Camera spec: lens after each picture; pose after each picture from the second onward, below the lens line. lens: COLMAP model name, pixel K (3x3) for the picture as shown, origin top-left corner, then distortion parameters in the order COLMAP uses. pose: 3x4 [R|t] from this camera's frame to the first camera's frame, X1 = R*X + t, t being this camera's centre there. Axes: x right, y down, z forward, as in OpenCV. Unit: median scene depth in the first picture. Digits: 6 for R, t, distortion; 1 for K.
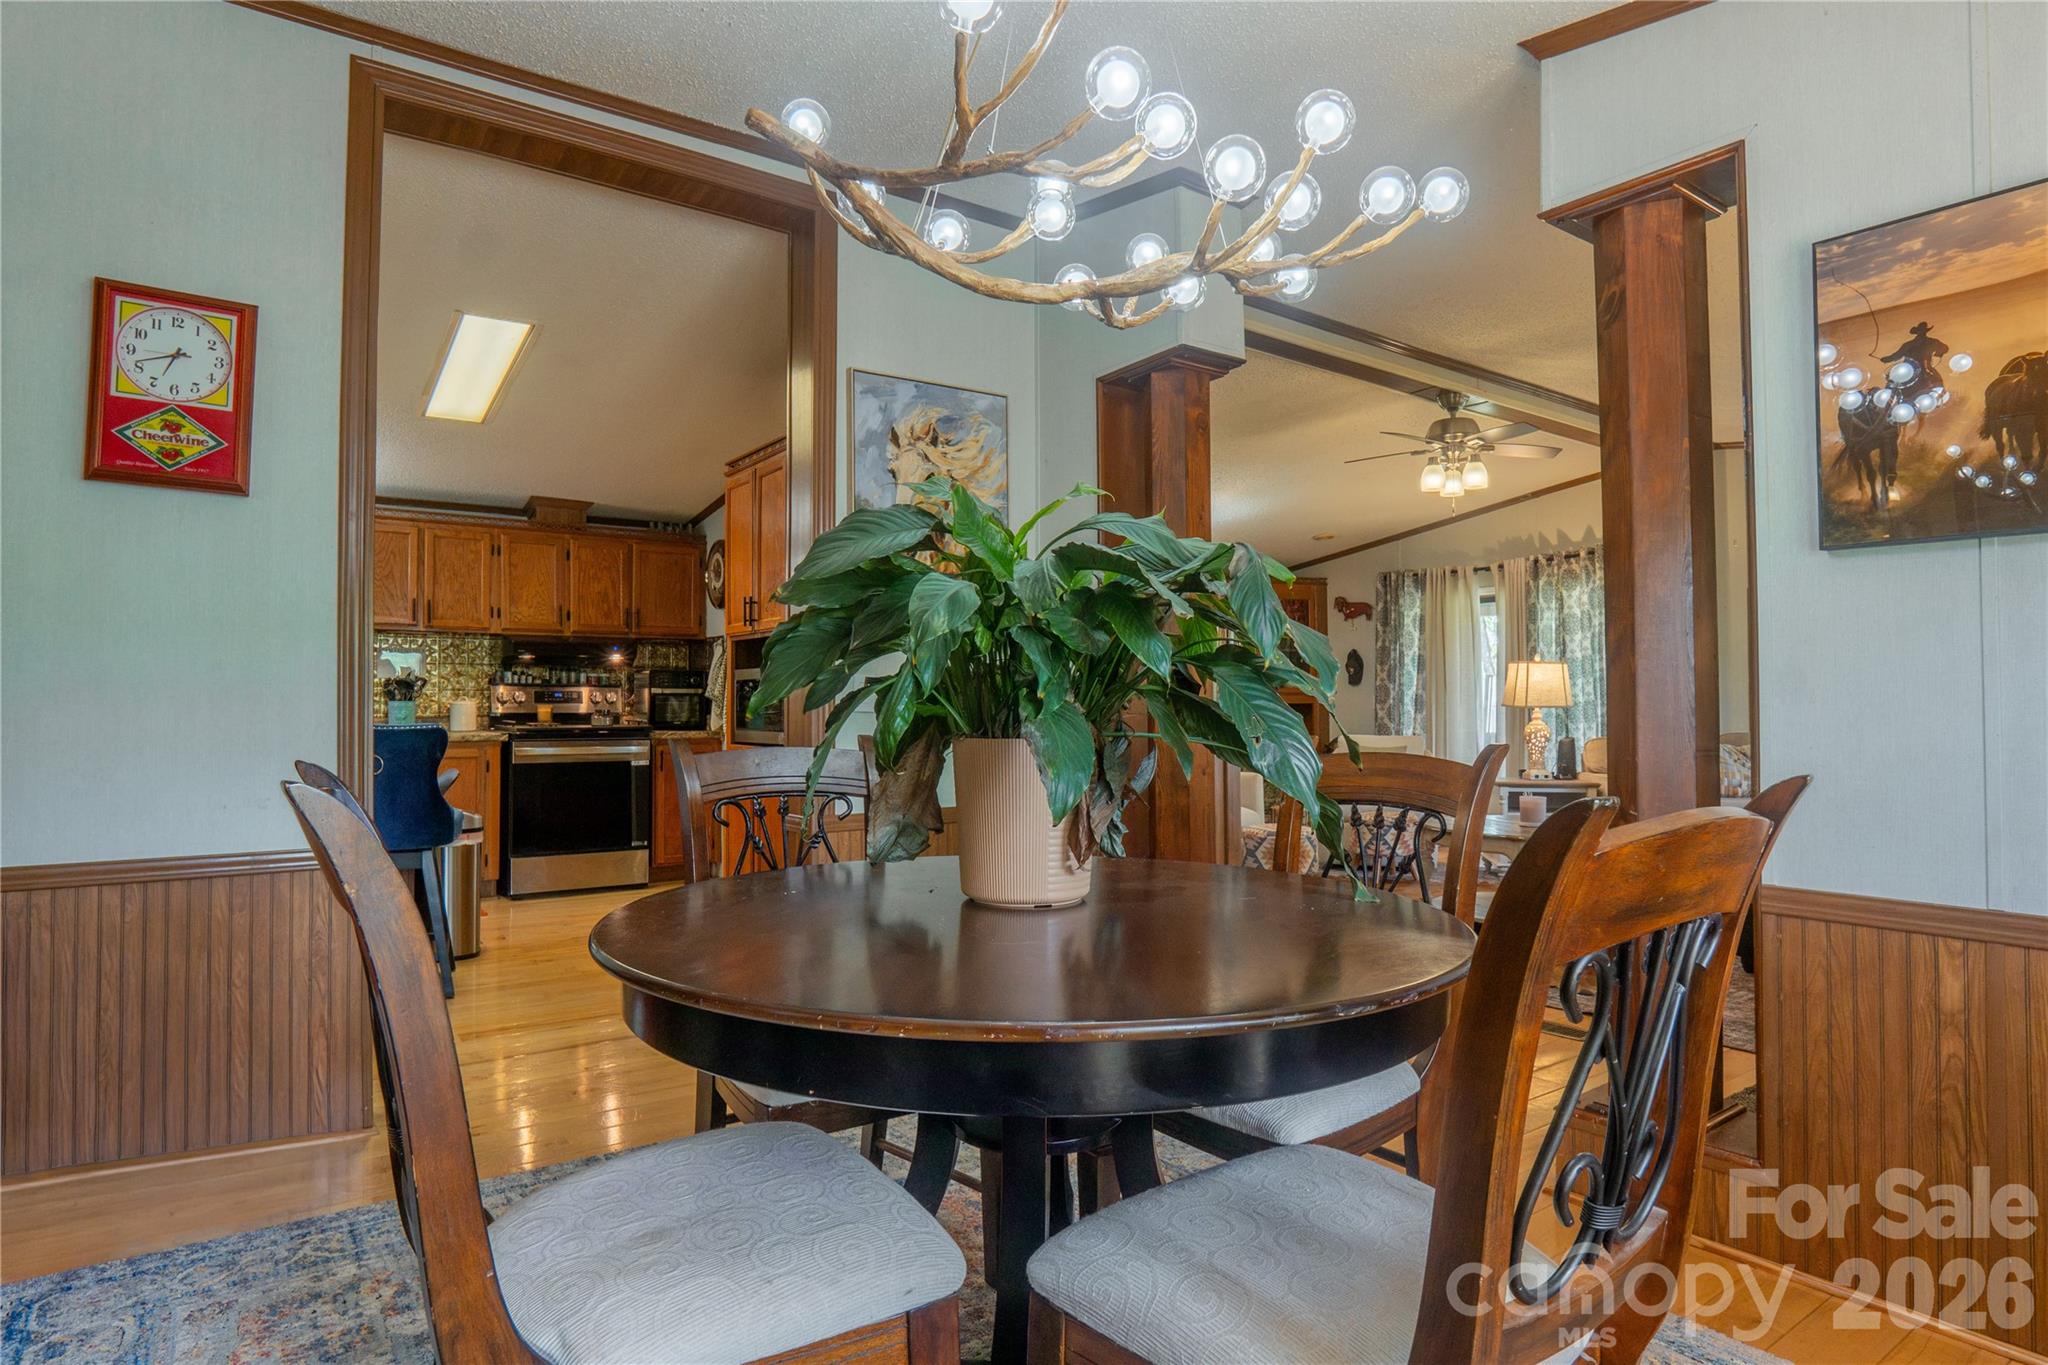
lens RADIAL K [[1135.1, 0, 1033.0], [0, 1135.1, 684.2], [0, 0, 1]] dist [-0.032942, 0.008162]
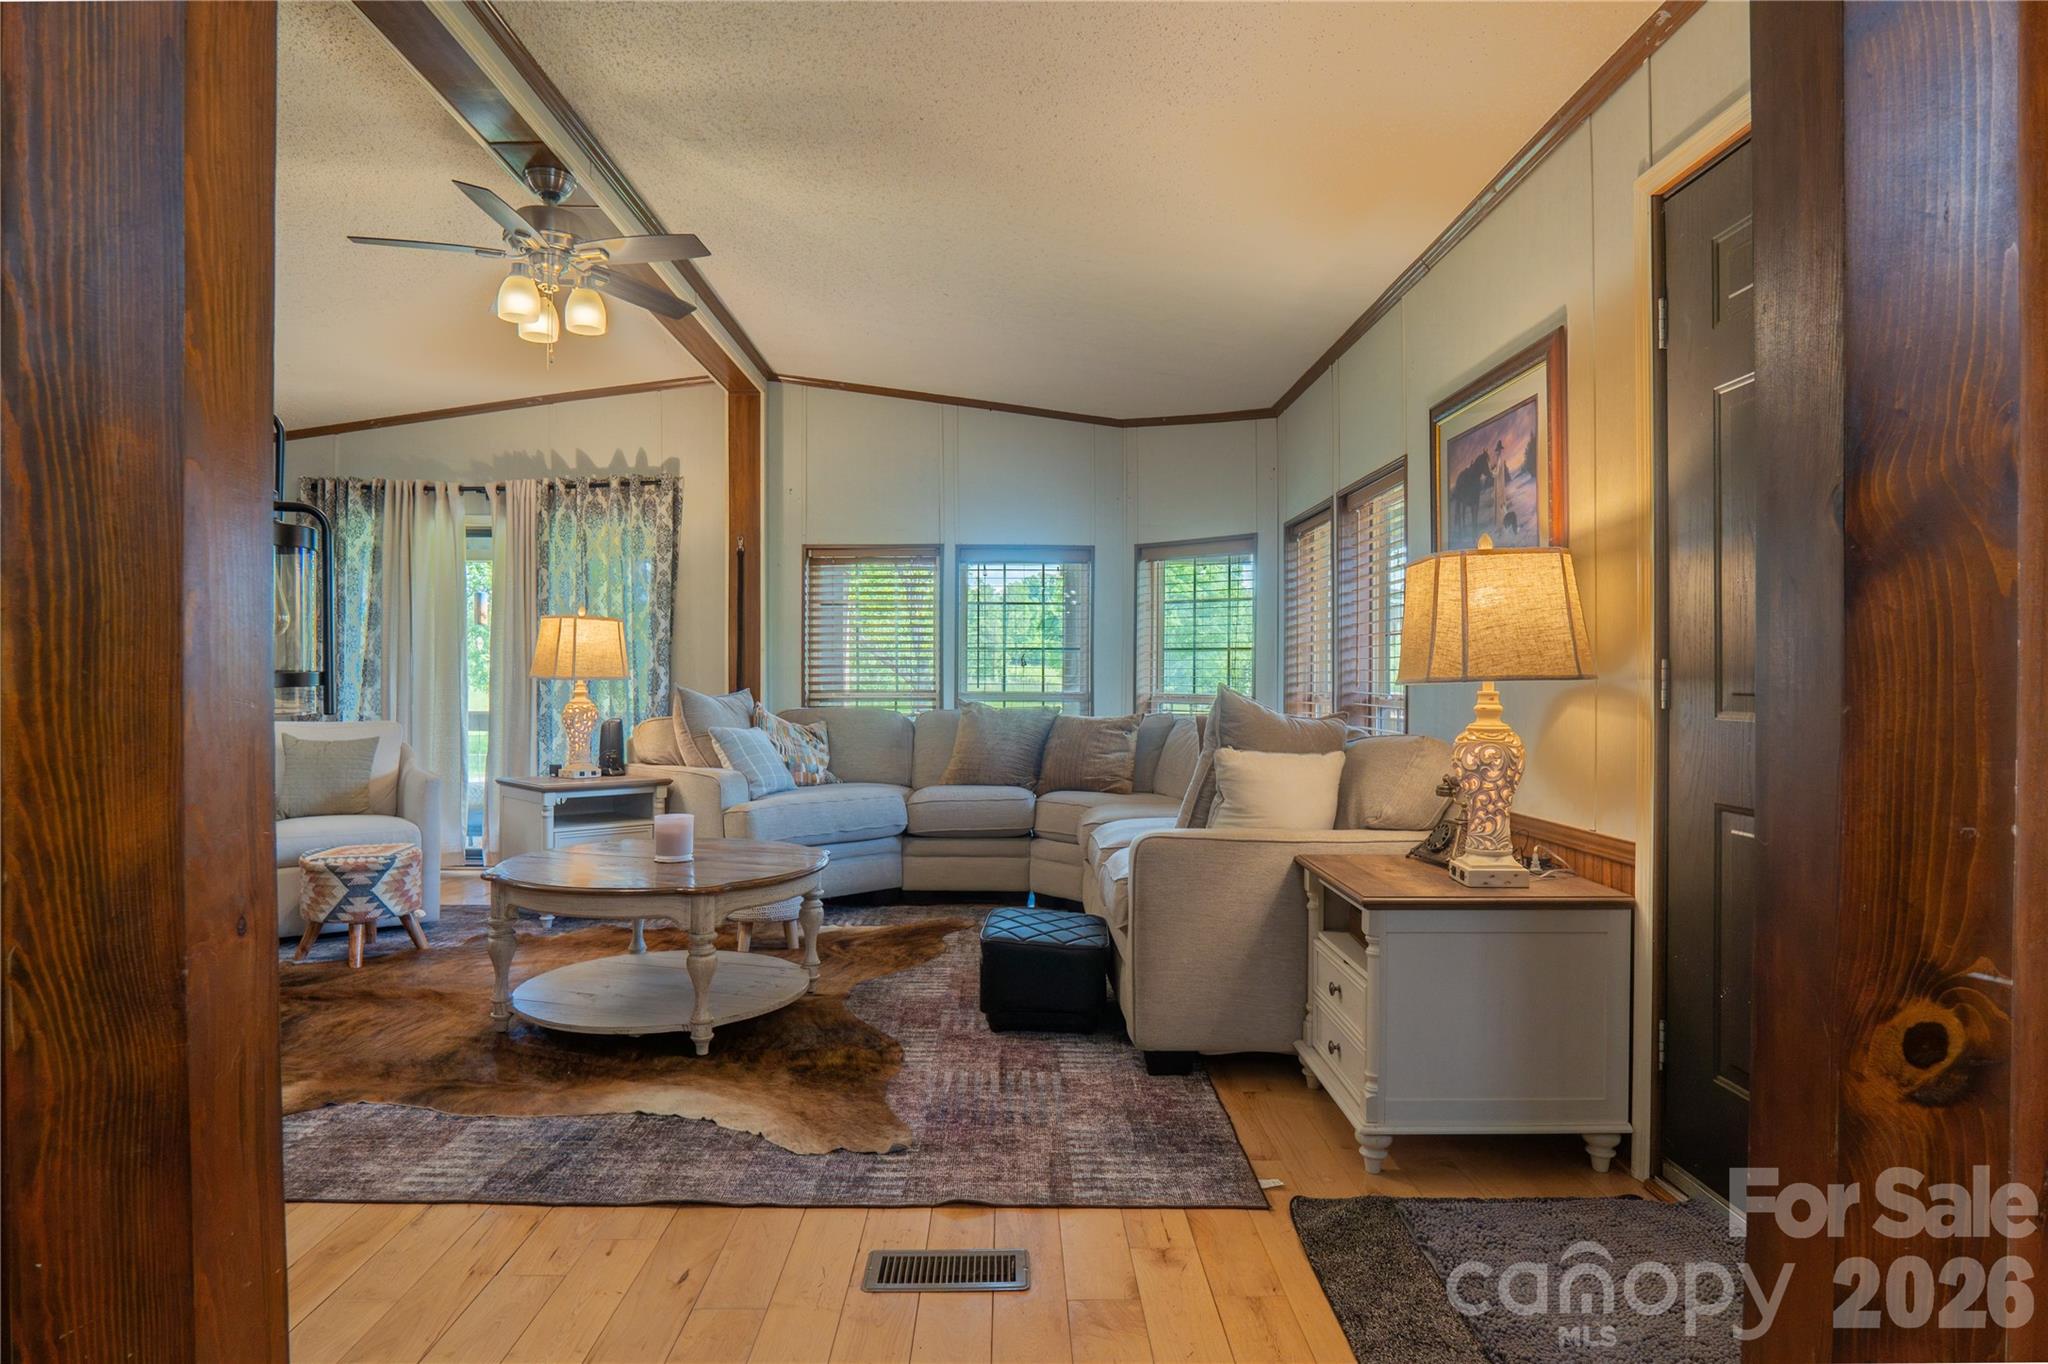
lens RADIAL K [[1135.1, 0, 1033.0], [0, 1135.1, 683.7], [0, 0, 1]] dist [-0.032942, 0.008162]
pose [[0.579560, 0.002283, 0.814926, 0.016828], [-0.020882, 0.999709, 0.012050, 0.007546], [-0.814662, -0.024001, 0.579440, 0.295723]]
